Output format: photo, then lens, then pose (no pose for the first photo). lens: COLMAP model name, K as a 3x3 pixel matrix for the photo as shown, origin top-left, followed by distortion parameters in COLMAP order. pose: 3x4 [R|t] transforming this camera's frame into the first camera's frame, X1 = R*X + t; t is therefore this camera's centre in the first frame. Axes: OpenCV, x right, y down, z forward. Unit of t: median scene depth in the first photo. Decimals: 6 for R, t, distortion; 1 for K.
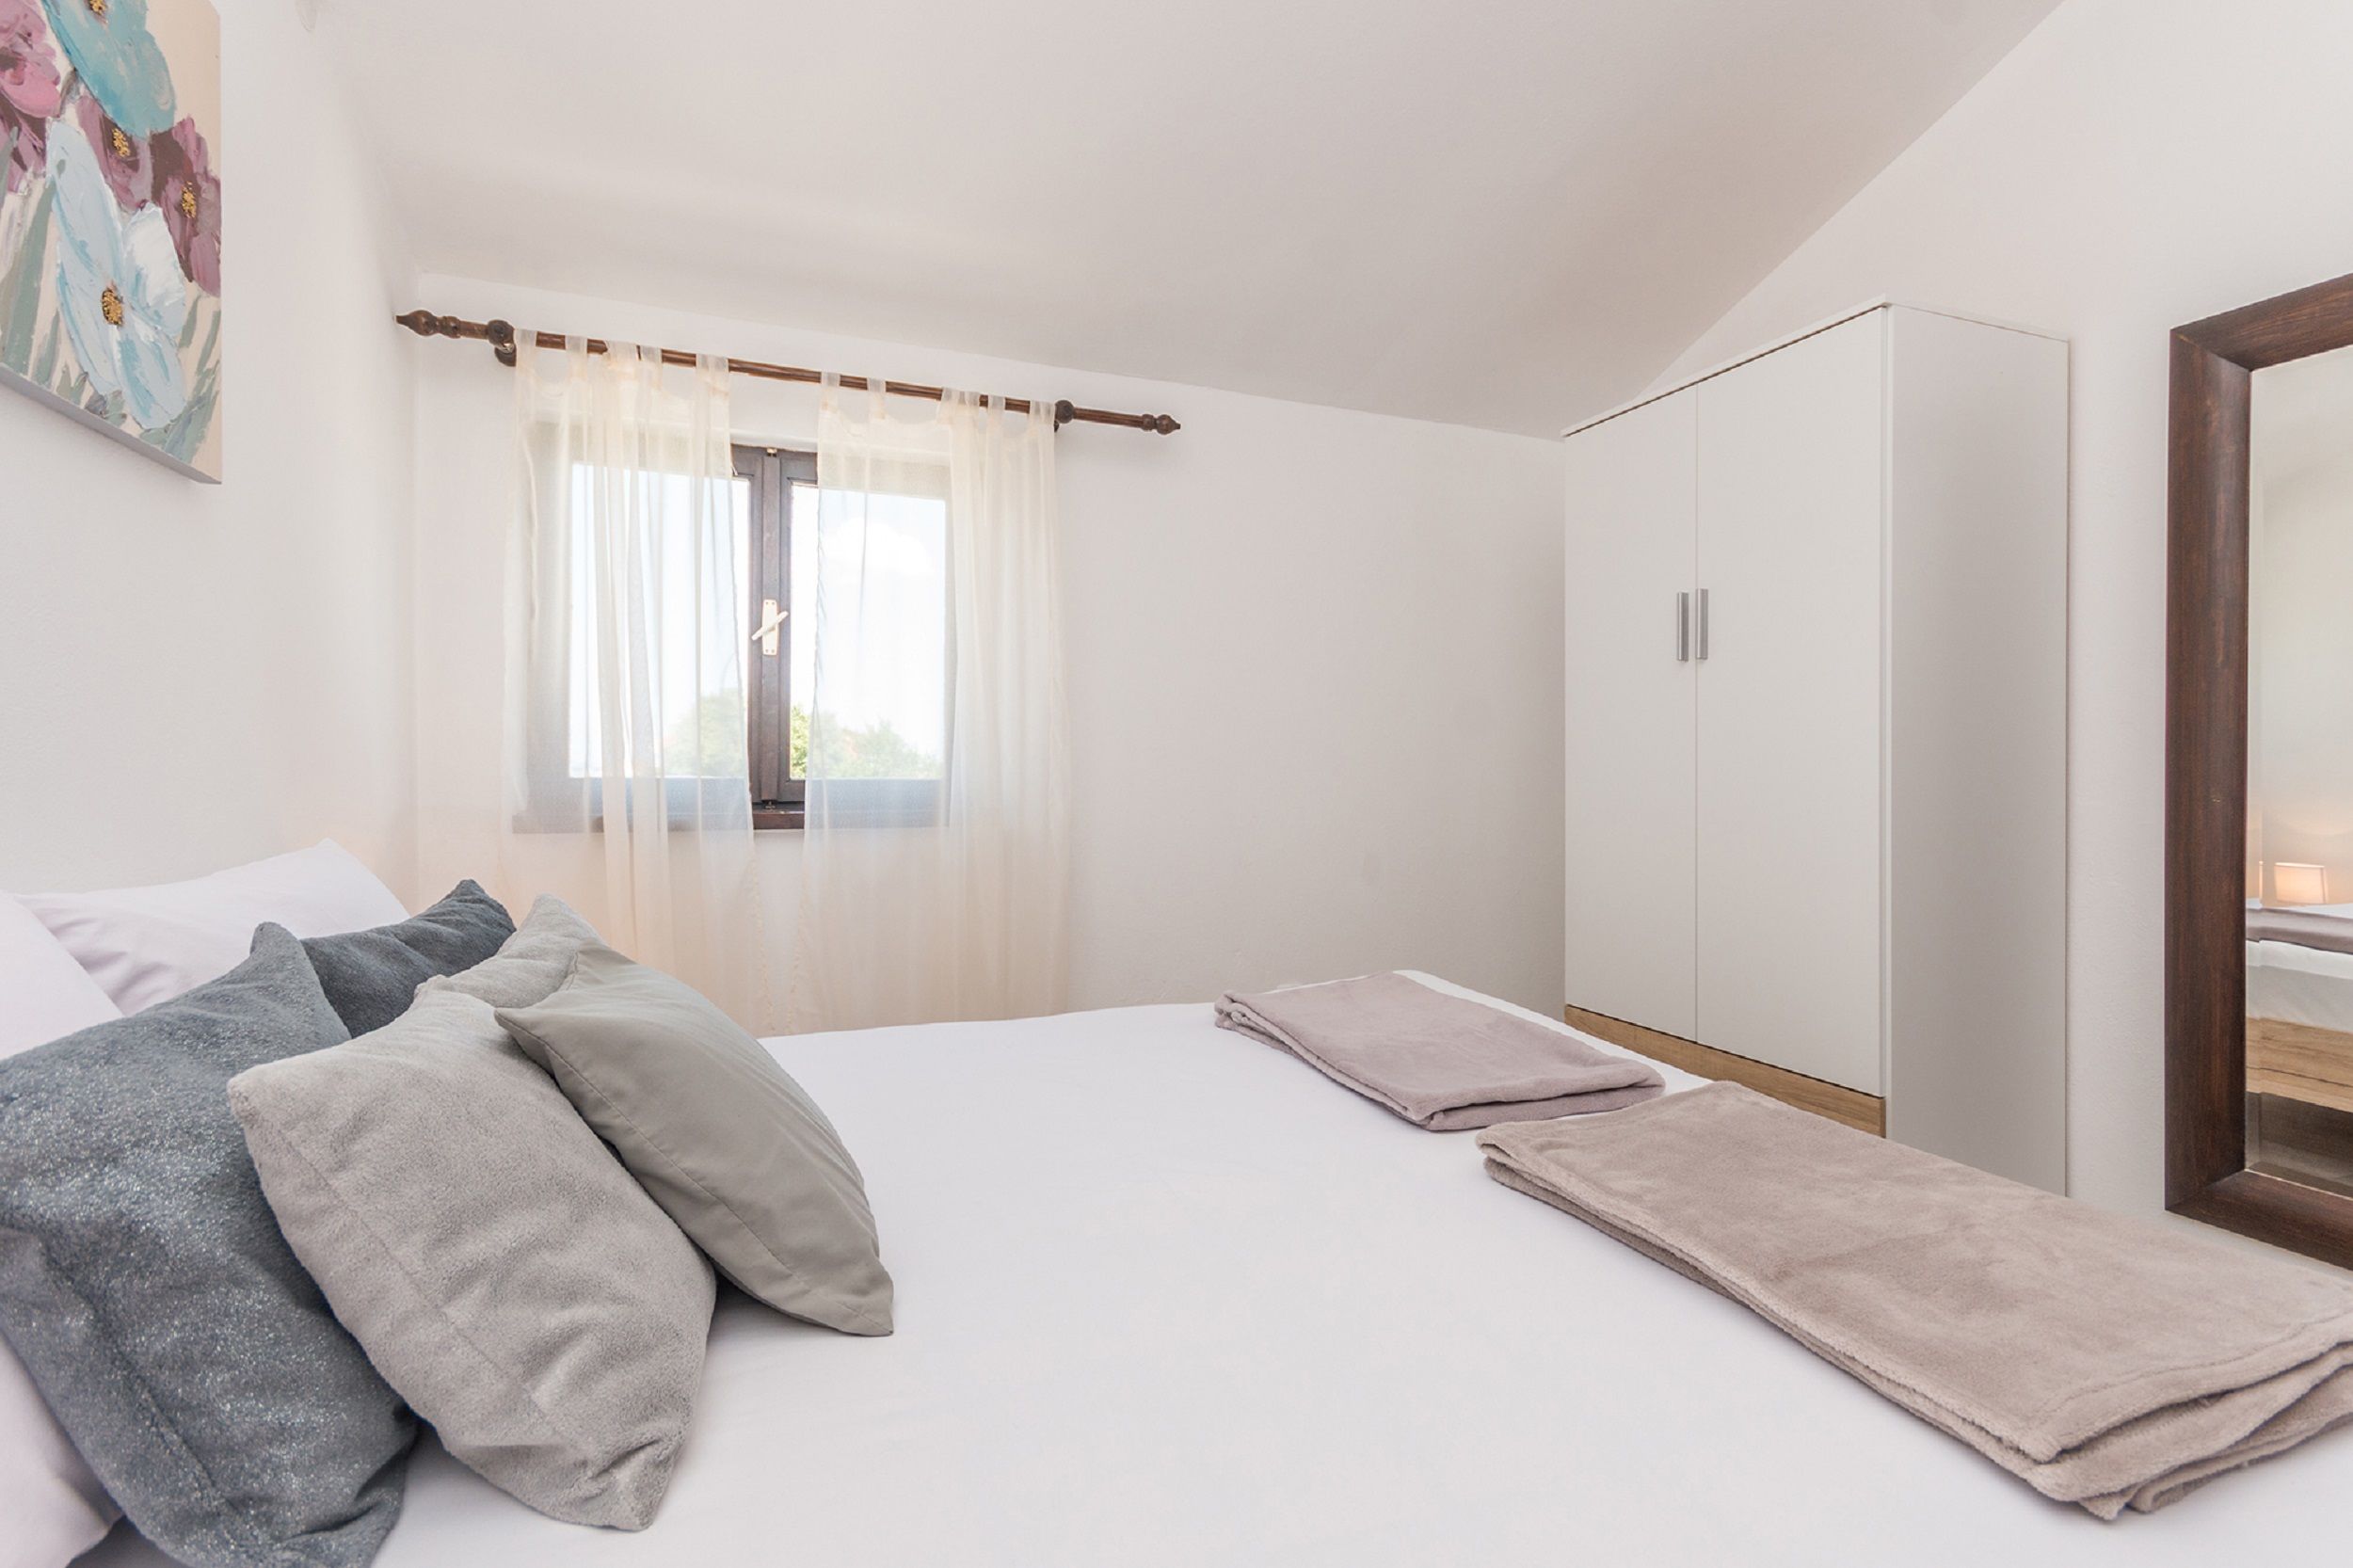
lens RADIAL K [[1083.9, 0, 1184.2], [0, 1083.9, 775.9], [0, 0, 1]] dist [0.008740, -0.000453]
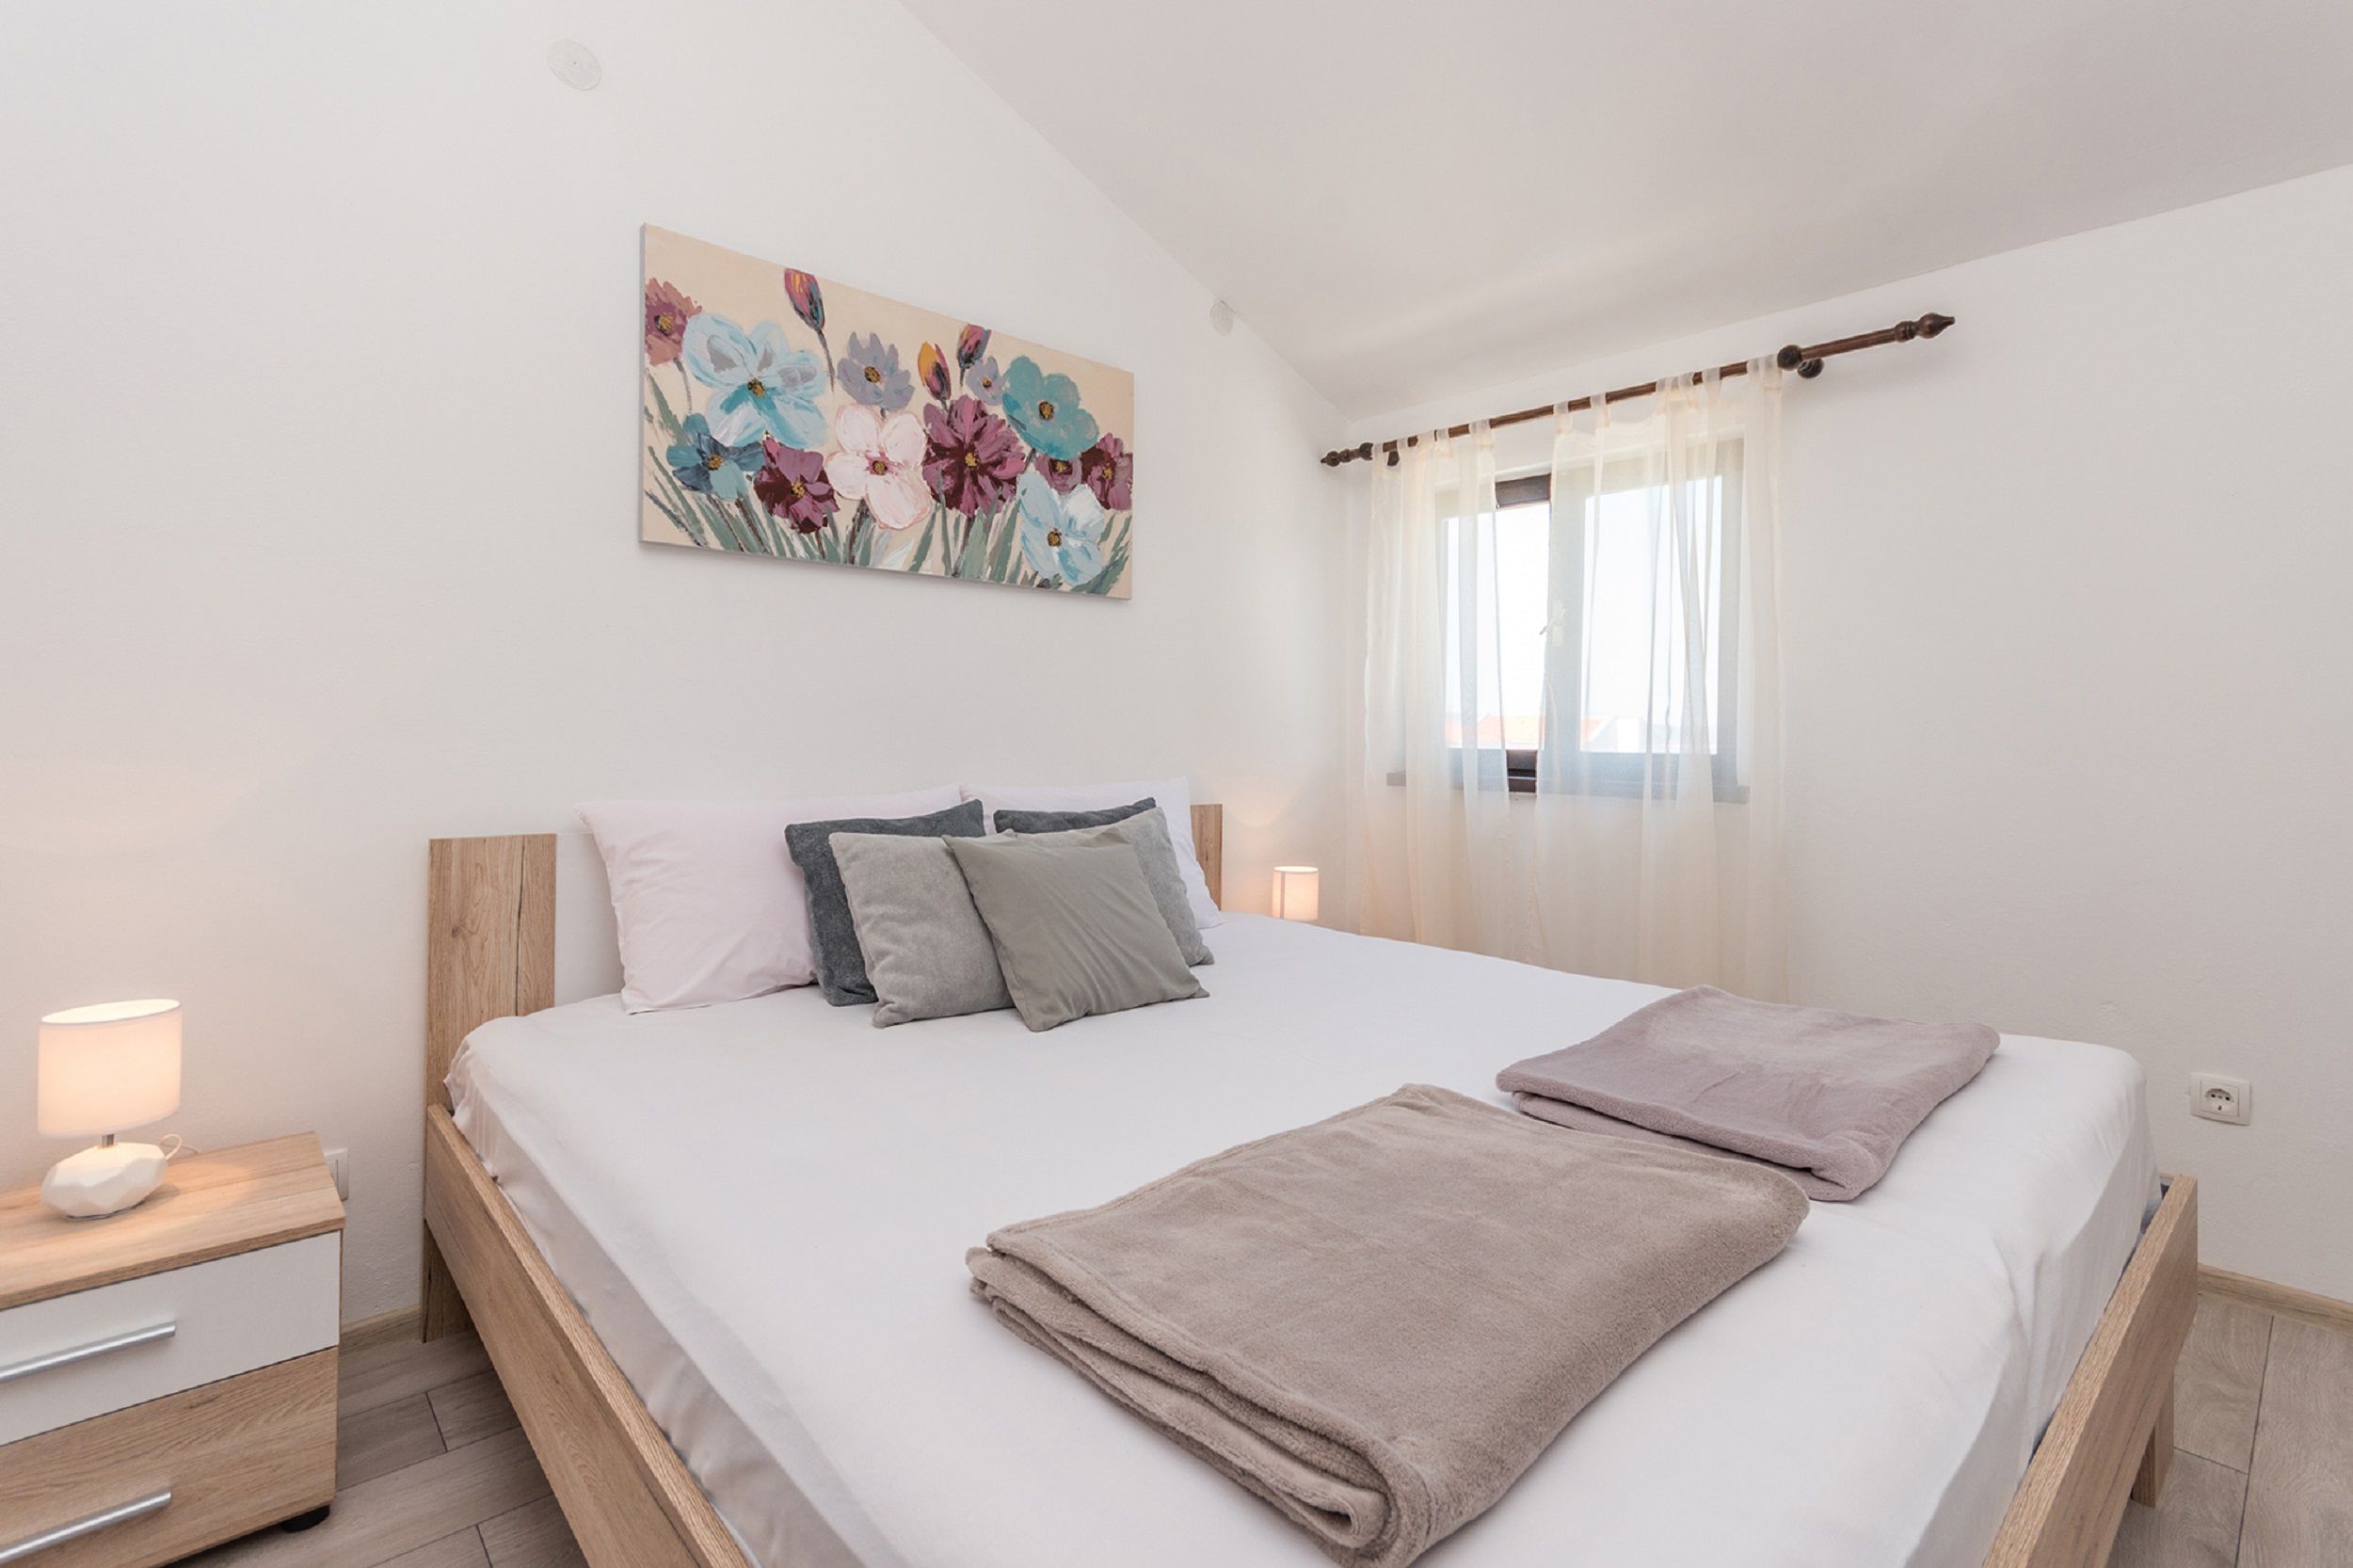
lens RADIAL K [[1094.2, 0, 1186.4], [0, 1094.2, 737.6], [0, 0, 1]] dist [-0.013982, -0.000269]
pose [[0.351684, 0.000683, -0.936118, 1.094010], [-0.016576, 0.999847, -0.005498, 0.001527], [0.935972, 0.017450, 0.351642, 0.383020]]
